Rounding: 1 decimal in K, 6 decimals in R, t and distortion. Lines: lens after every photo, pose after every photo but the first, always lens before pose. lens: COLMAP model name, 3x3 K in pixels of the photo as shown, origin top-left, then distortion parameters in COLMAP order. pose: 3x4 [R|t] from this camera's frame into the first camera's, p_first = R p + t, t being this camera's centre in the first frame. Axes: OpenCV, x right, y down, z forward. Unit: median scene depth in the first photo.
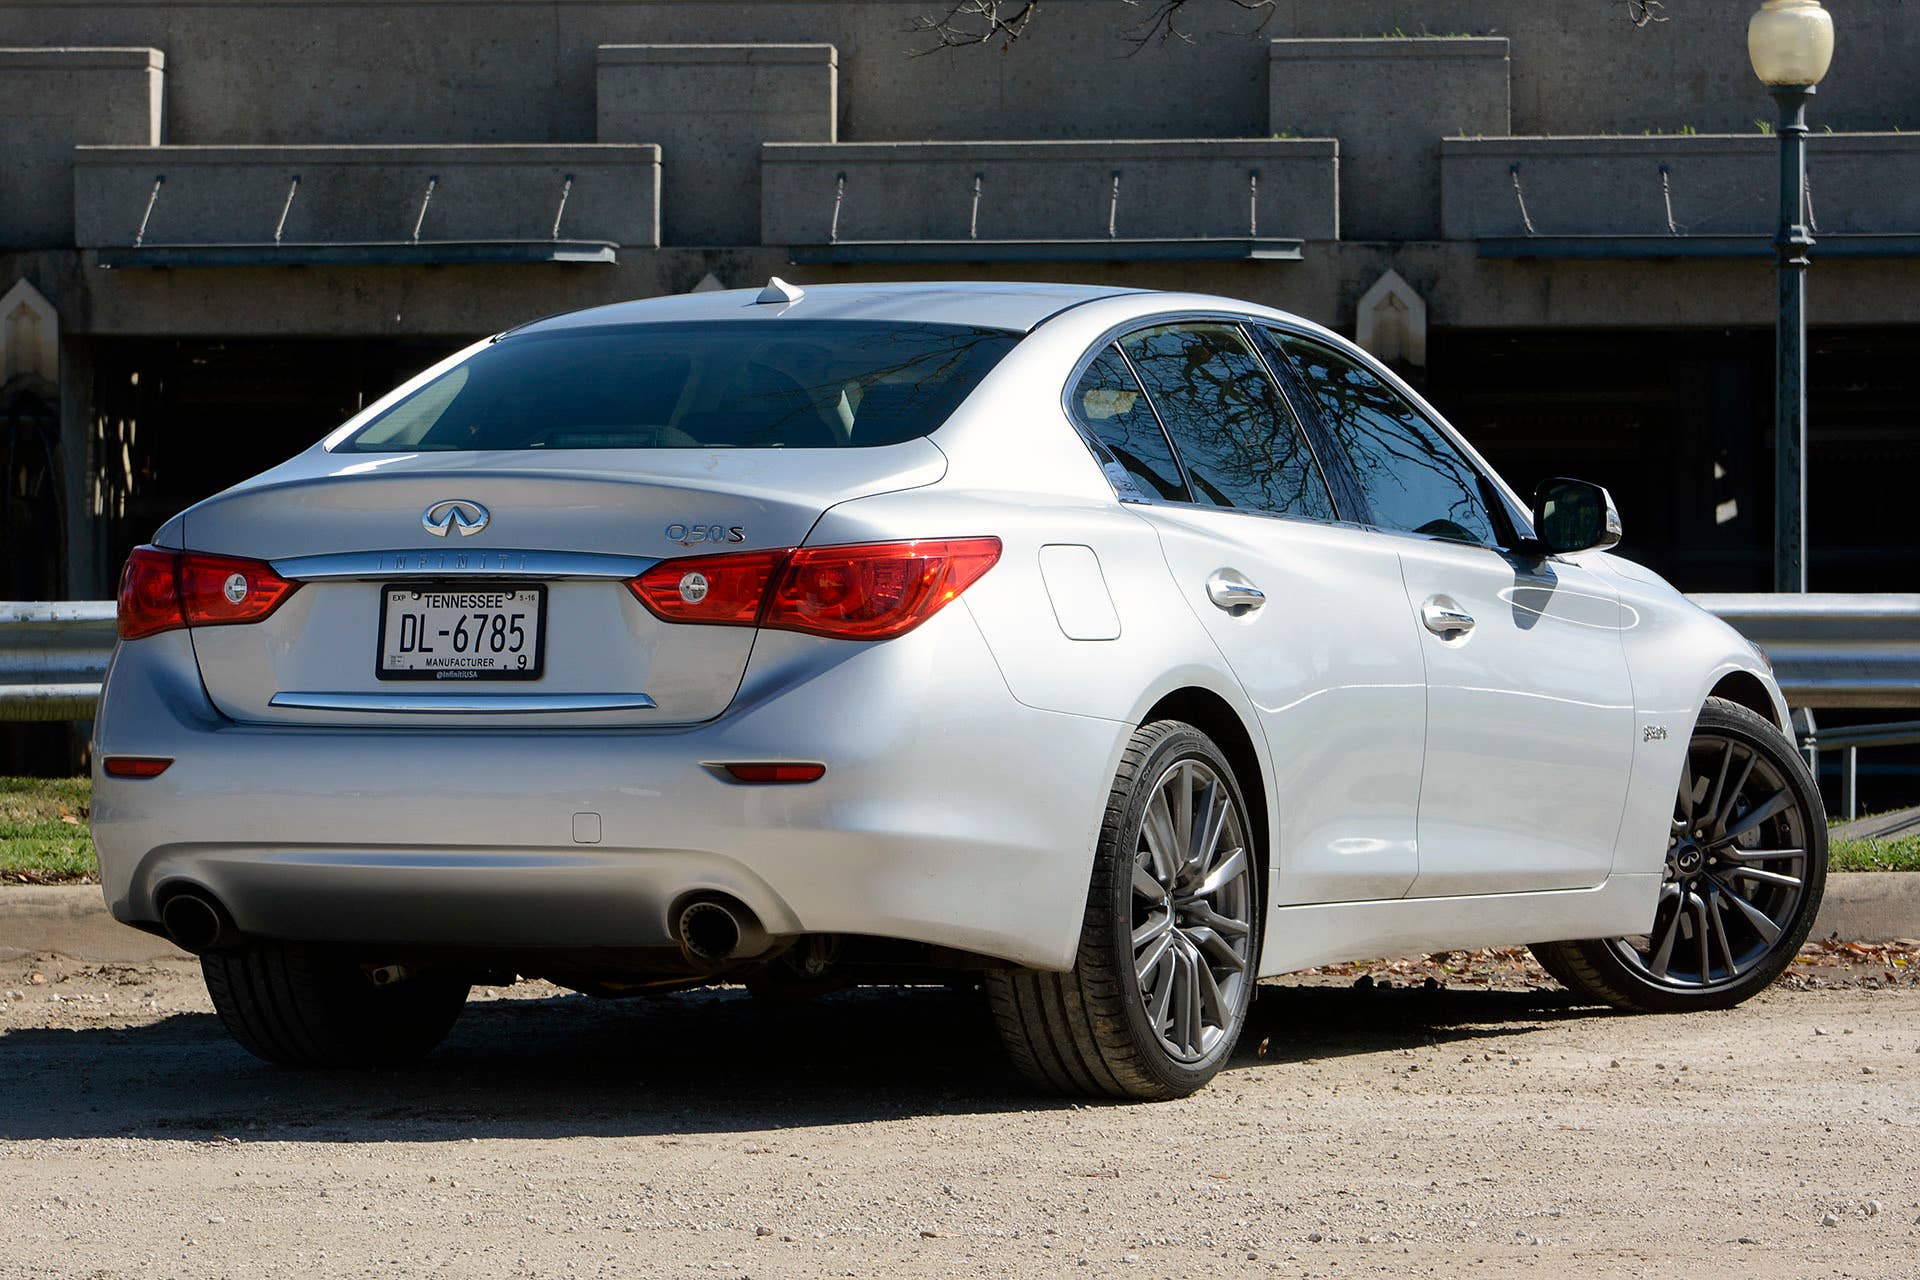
lens RADIAL K [[7692.6, 0, 960.0], [0, 7692.6, 640.0], [0, 0, 1]] dist [0.177544, 0.206299]
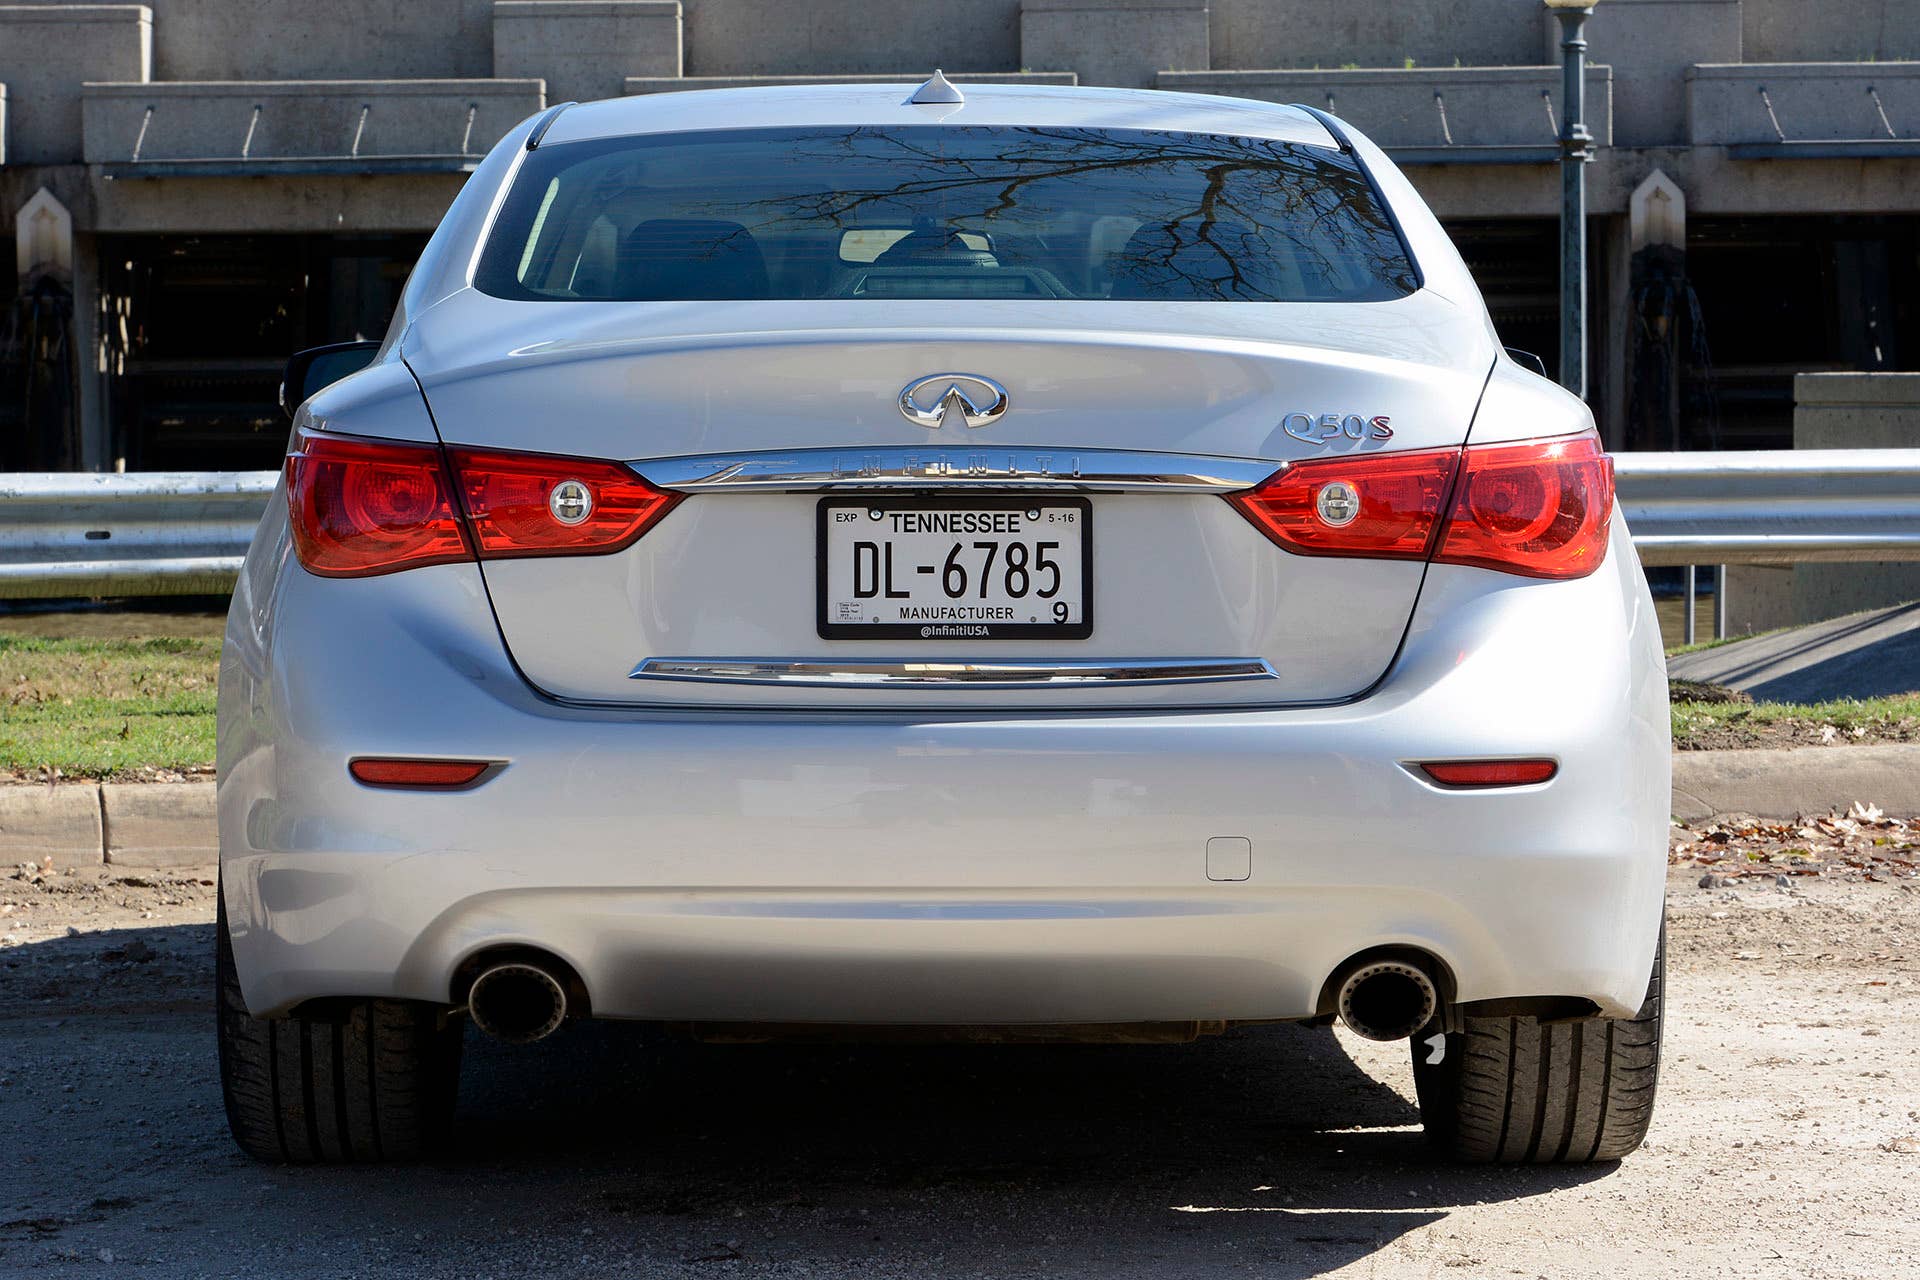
lens RADIAL K [[5335.3, 0, 960.0], [0, 5335.3, 640.0], [0, 0, 1]] dist [0.073339, -1.039675]
pose [[0.998482, -0.009536, 0.054244, -0.073010], [0.007628, 0.999349, 0.035273, -0.009159], [-0.054545, -0.034806, 0.997905, 0.428615]]
